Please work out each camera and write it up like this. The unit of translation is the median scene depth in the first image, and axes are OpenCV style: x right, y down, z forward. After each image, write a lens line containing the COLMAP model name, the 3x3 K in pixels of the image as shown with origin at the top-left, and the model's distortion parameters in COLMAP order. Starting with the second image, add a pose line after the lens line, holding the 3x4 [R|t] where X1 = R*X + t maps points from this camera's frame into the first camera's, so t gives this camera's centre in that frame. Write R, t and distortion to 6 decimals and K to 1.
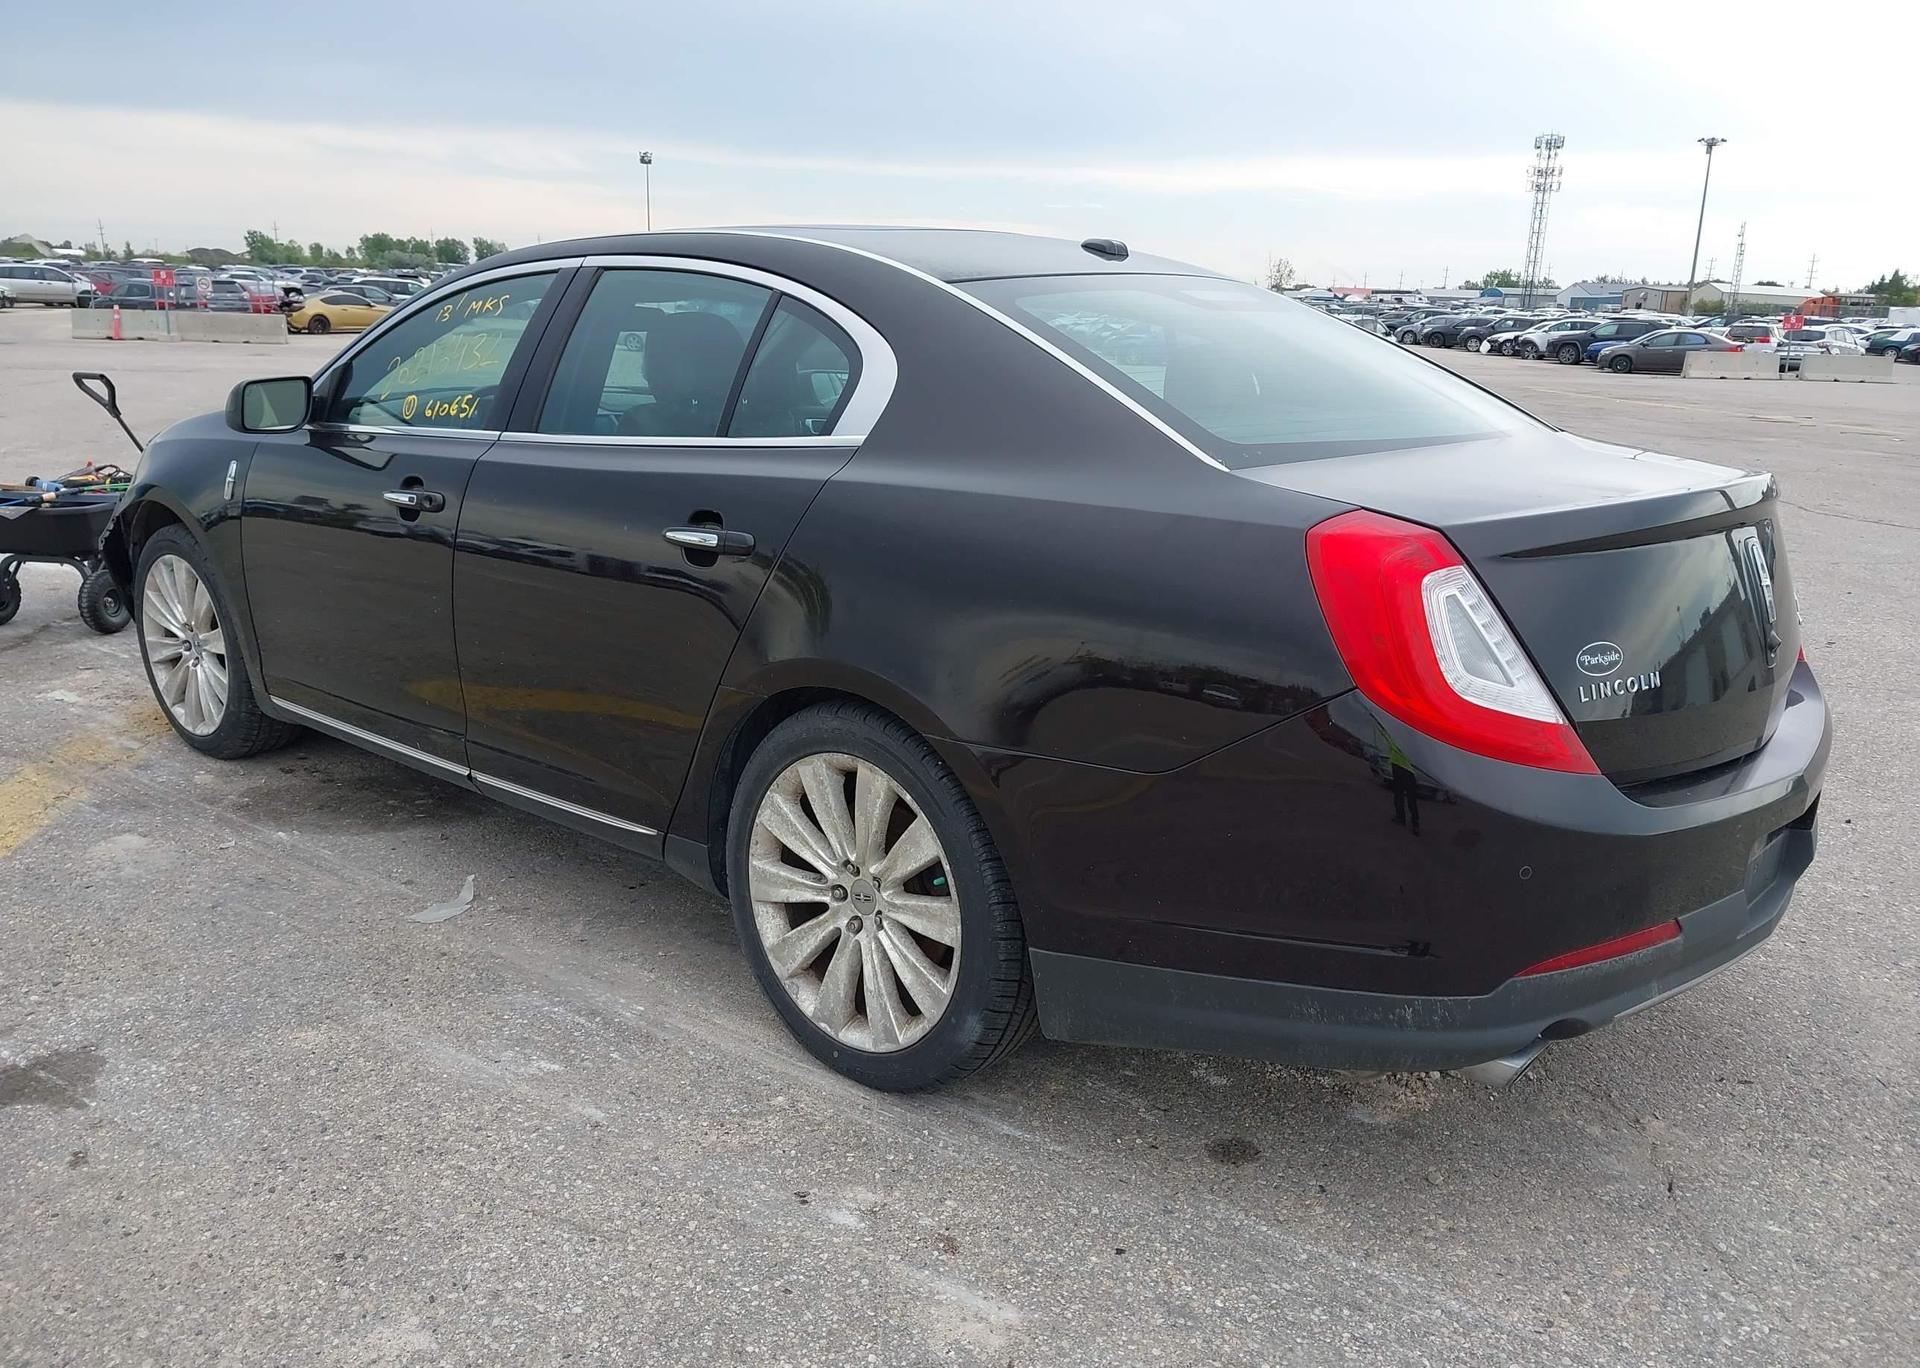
lens RADIAL K [[1522.5, 0, 959.4], [0, 1522.5, 687.6], [0, 0, 1]] dist [0.026630, -0.026797]
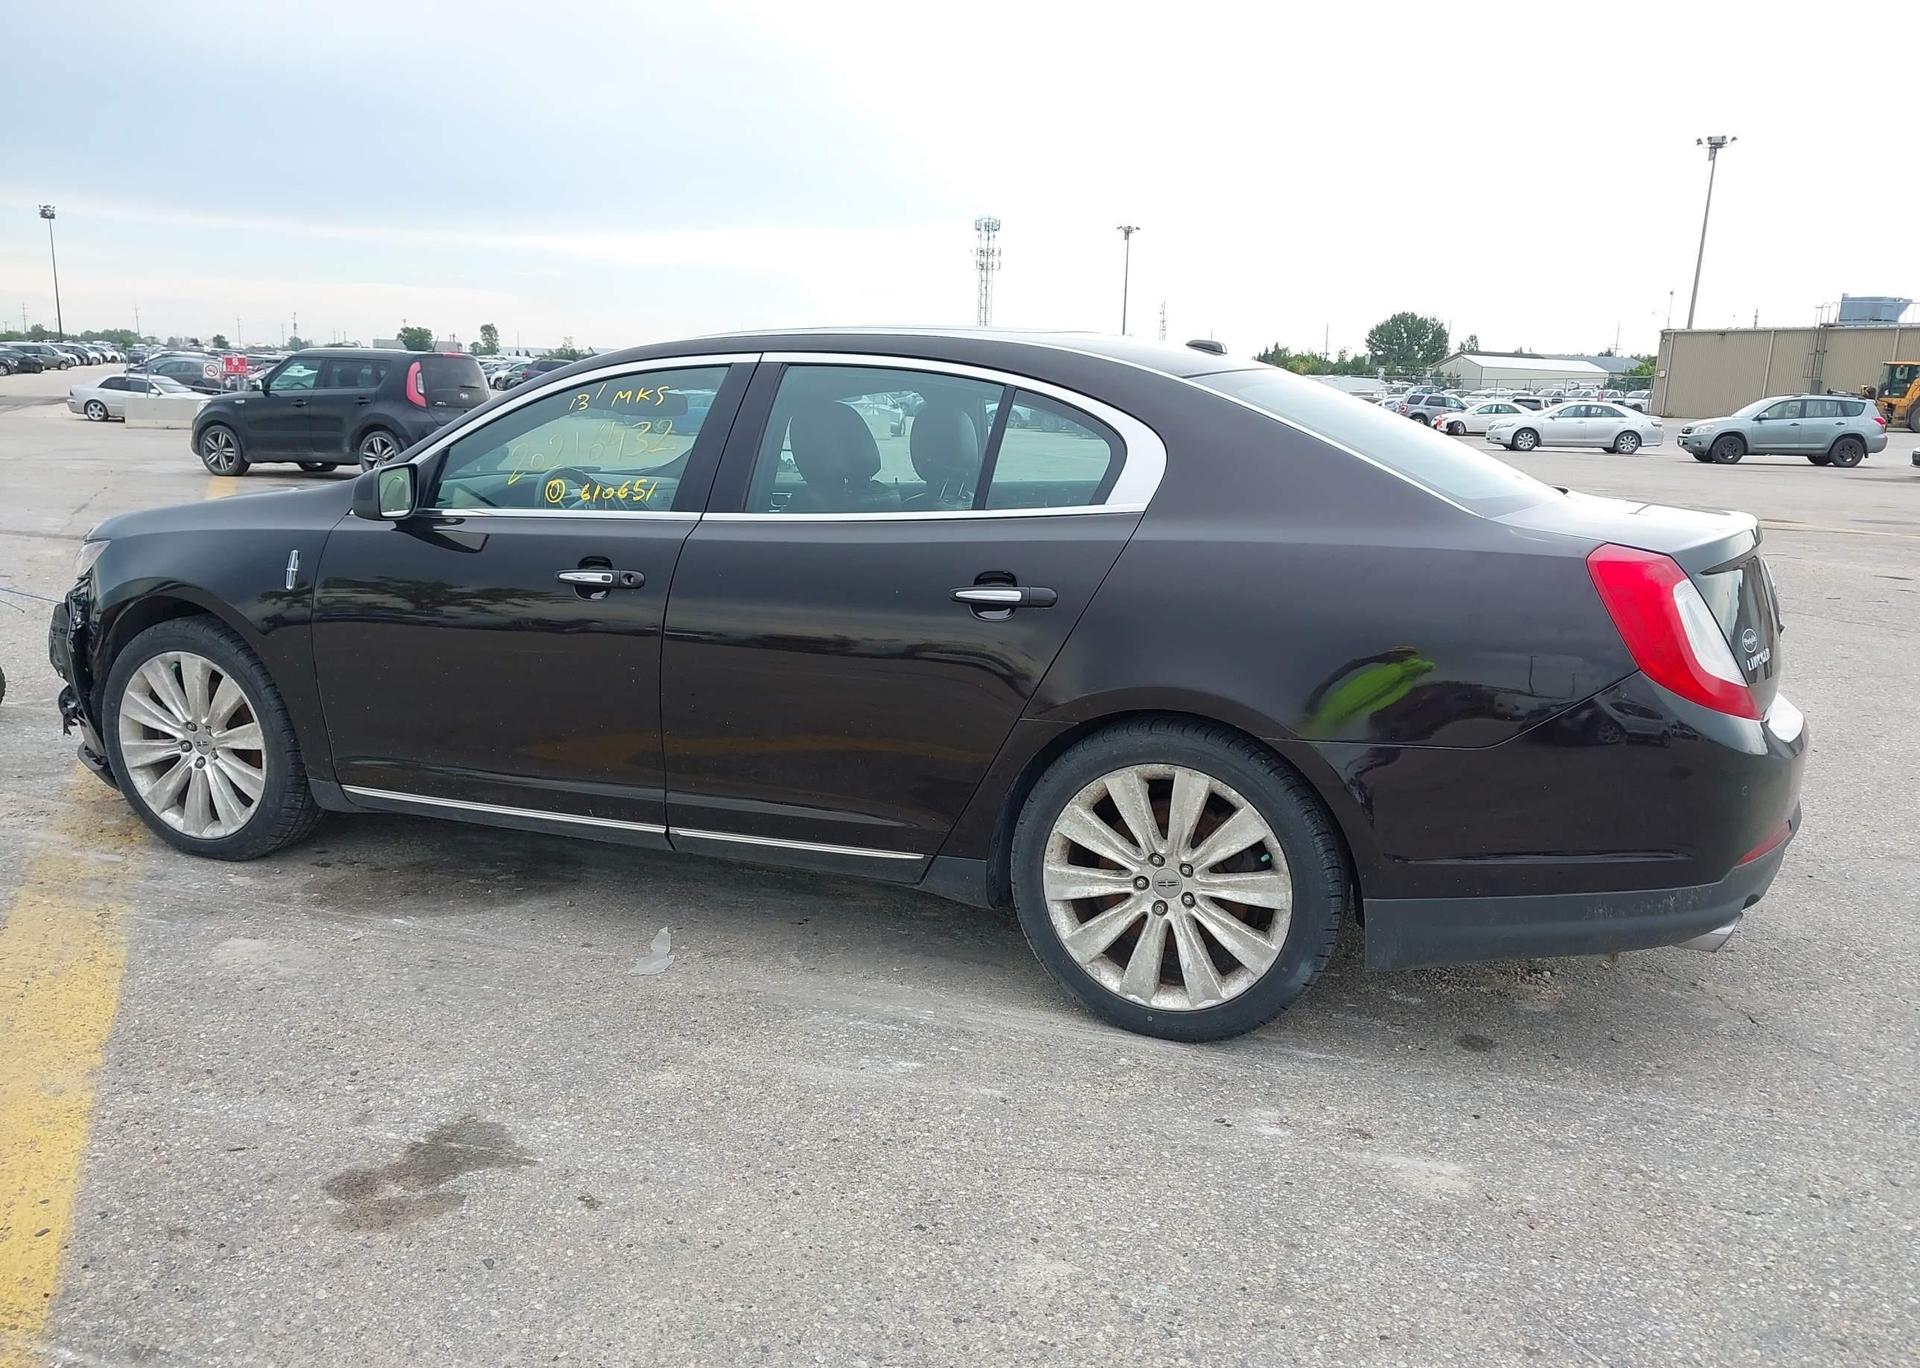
lens RADIAL K [[1504.9, 0, 960.0], [0, 1504.9, 684.0], [0, 0, 1]] dist [0.122978, -0.257303]
pose [[0.945982, -0.067315, 0.317155, -0.575152], [0.081075, 0.996245, -0.030374, 0.003162], [-0.313919, 0.054447, 0.947887, -0.090641]]
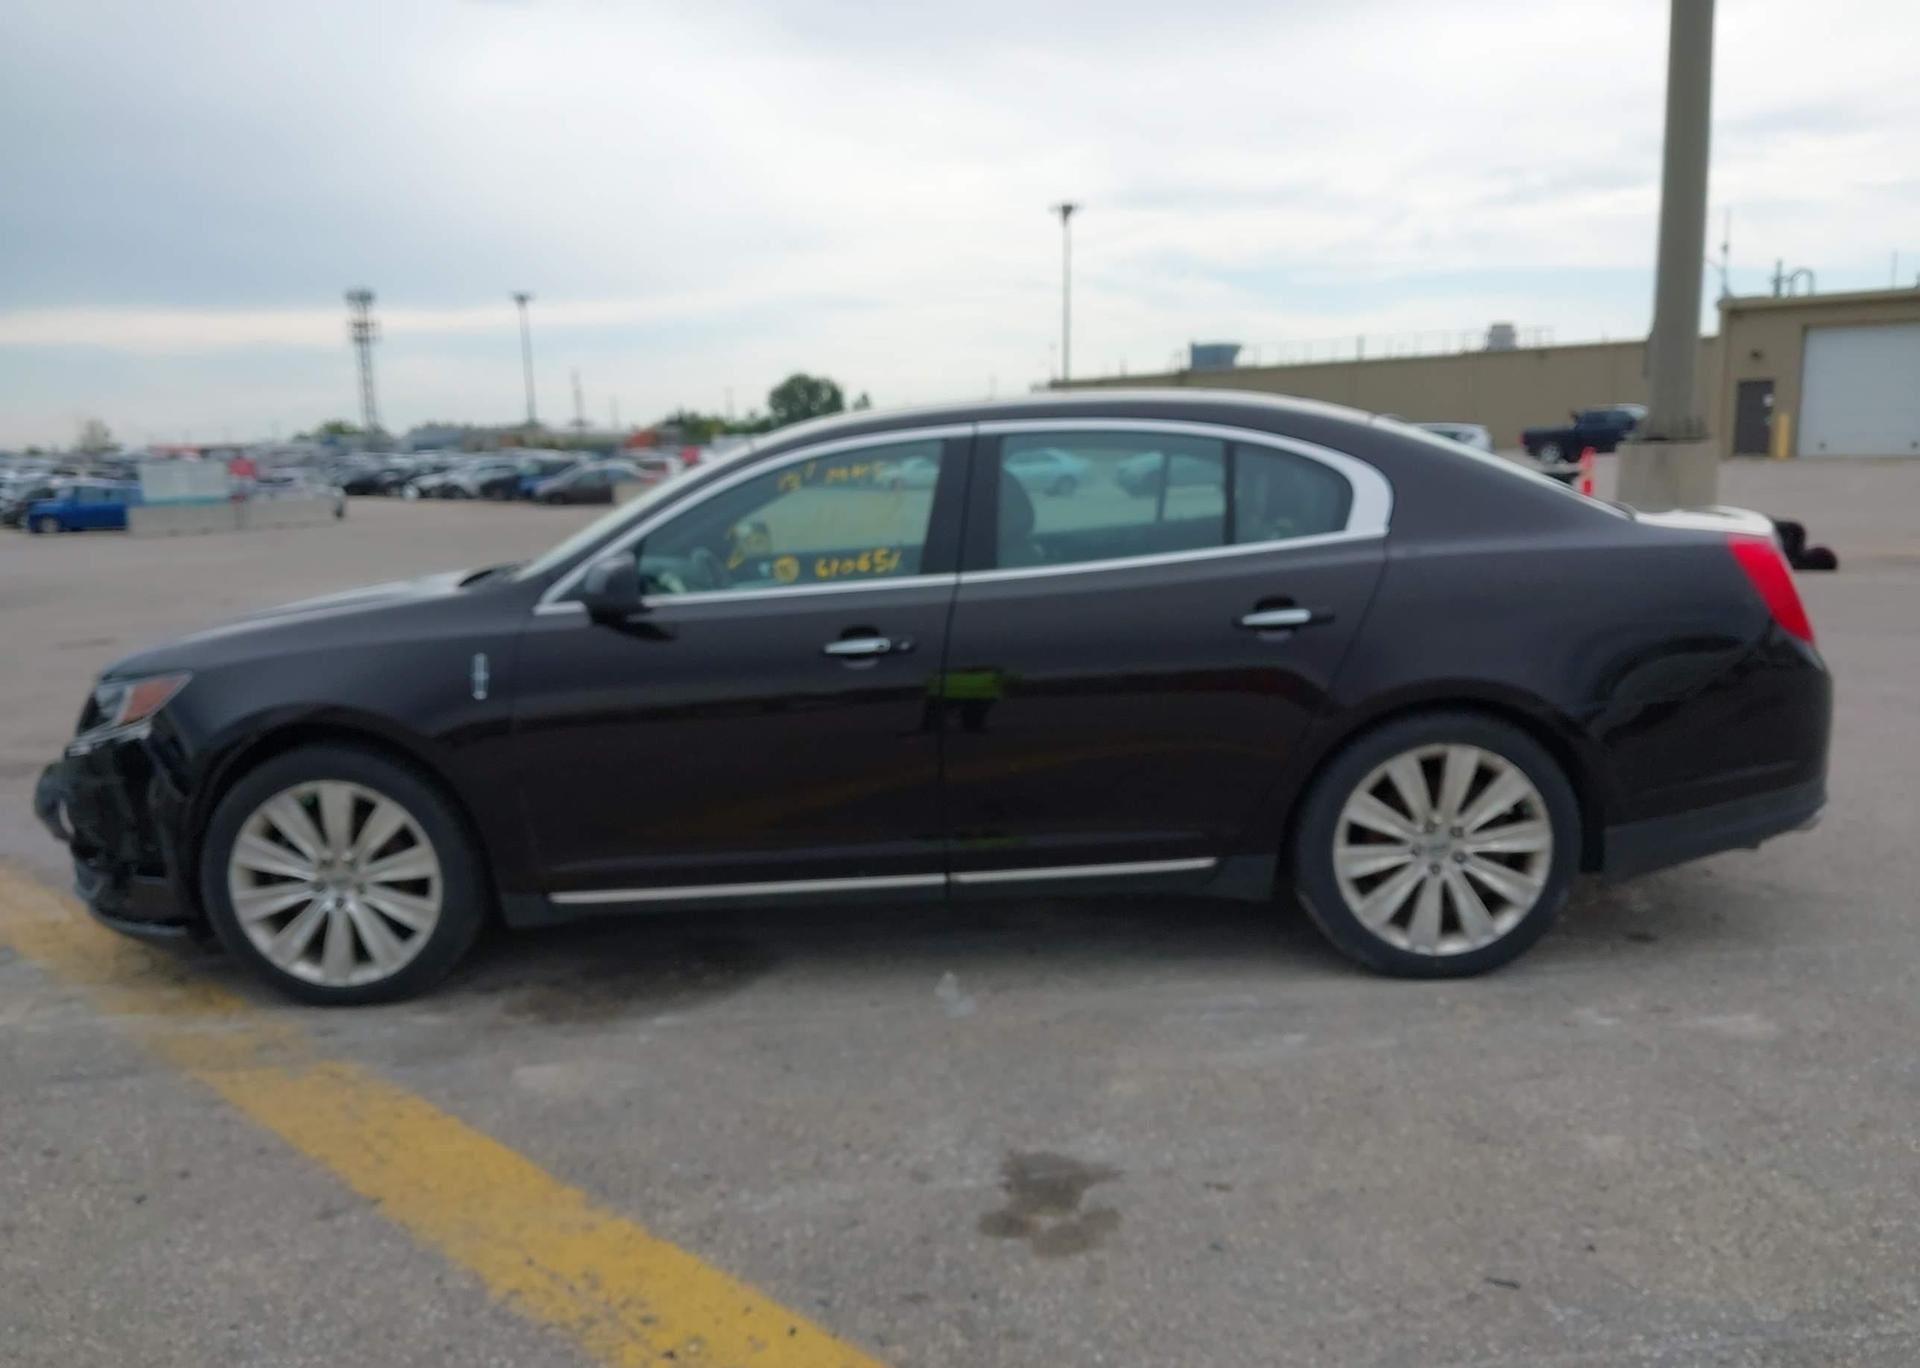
lens RADIAL K [[1529.1, 0, 960.0], [0, 1529.1, 684.0], [0, 0, 1]] dist [0.040895, -0.081252]
pose [[0.760643, -0.152099, 0.631101, -1.258900], [0.211243, 0.977247, -0.019082, -0.077044], [-0.613839, 0.147830, 0.775466, 0.135637]]
